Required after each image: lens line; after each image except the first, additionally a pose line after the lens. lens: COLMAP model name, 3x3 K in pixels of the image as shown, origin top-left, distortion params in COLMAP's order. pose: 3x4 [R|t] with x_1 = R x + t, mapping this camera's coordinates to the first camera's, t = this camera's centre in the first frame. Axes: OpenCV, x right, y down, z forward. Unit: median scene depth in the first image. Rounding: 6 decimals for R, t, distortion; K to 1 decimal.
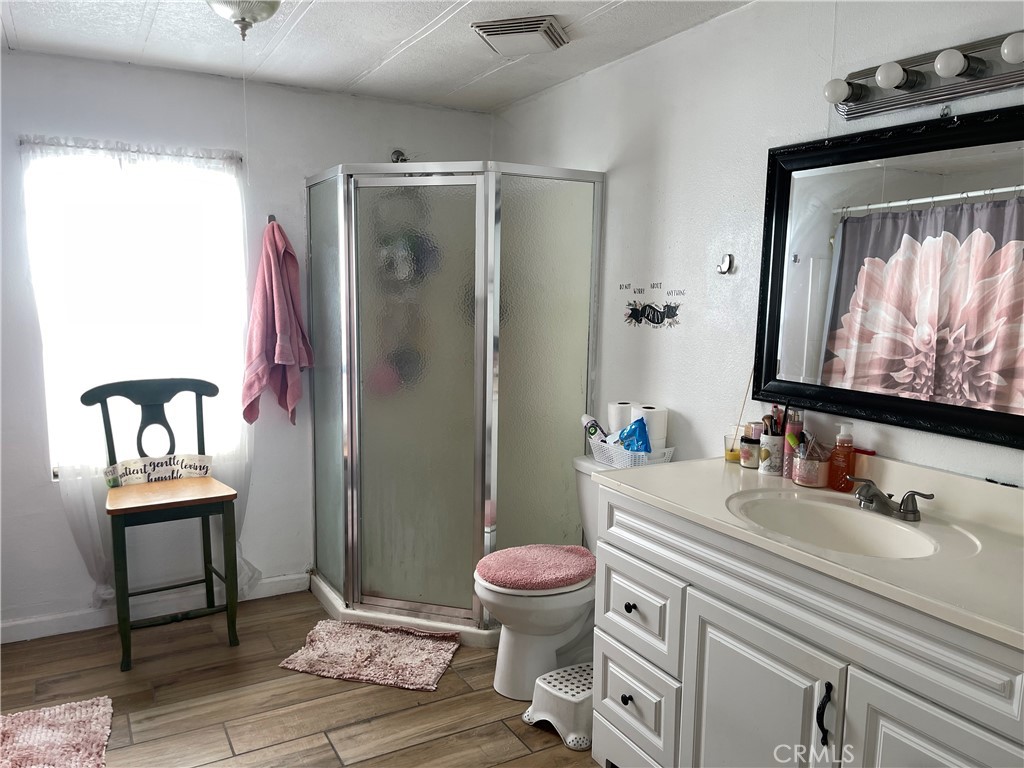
lens RADIAL K [[773.7, 0, 500.5], [0, 773.7, 421.1], [0, 0, 1]] dist [0.054854, -0.074982]
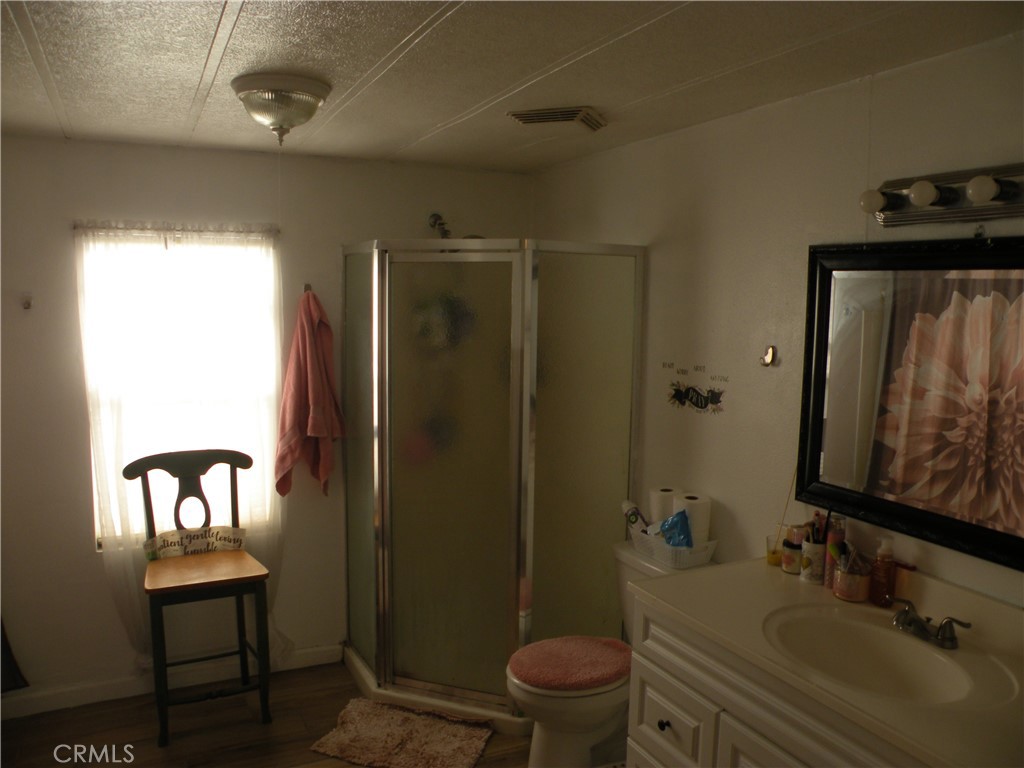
lens RADIAL K [[821.1, 0, 518.3], [0, 821.1, 380.4], [0, 0, 1]] dist [-0.168615, 0.145858]
pose [[0.998928, 0.005401, -0.045986, 0.022947], [-0.007176, 0.999233, -0.038508, -0.114976], [0.045742, 0.038797, 0.998200, -0.009721]]
